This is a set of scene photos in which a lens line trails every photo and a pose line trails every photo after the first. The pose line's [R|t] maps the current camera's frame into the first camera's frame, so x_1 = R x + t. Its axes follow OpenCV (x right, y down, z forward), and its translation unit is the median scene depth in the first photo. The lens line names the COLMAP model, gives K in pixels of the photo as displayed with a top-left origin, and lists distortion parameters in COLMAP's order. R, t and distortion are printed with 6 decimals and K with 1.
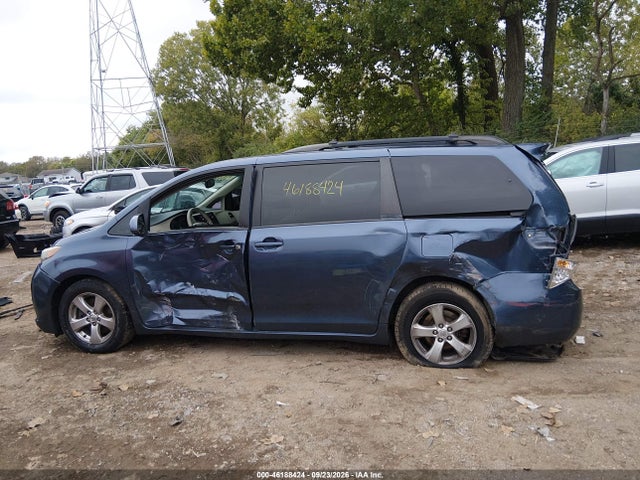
lens RADIAL K [[513.3, 0, 322.4], [0, 513.3, 243.6], [0, 0, 1]] dist [0.031193, -0.036936]
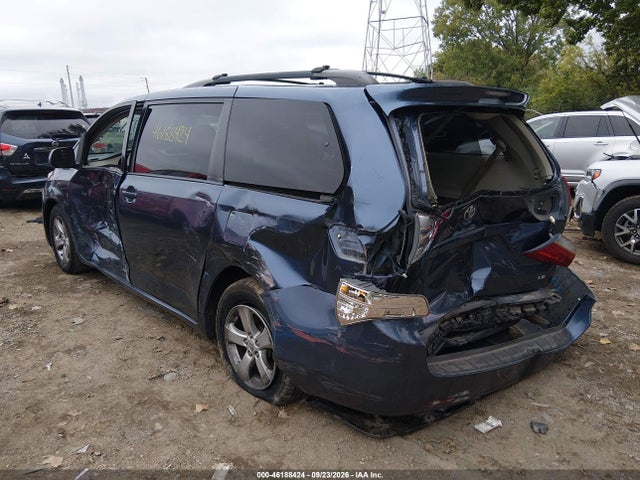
lens RADIAL K [[513.3, 0, 325.7], [0, 513.3, 236.4], [0, 0, 1]] dist [0.031193, -0.036936]
pose [[0.833566, 0.177325, -0.523186, 0.094554], [-0.129569, 0.983420, 0.126877, -0.012074], [0.537009, -0.037971, 0.842721, 0.061224]]
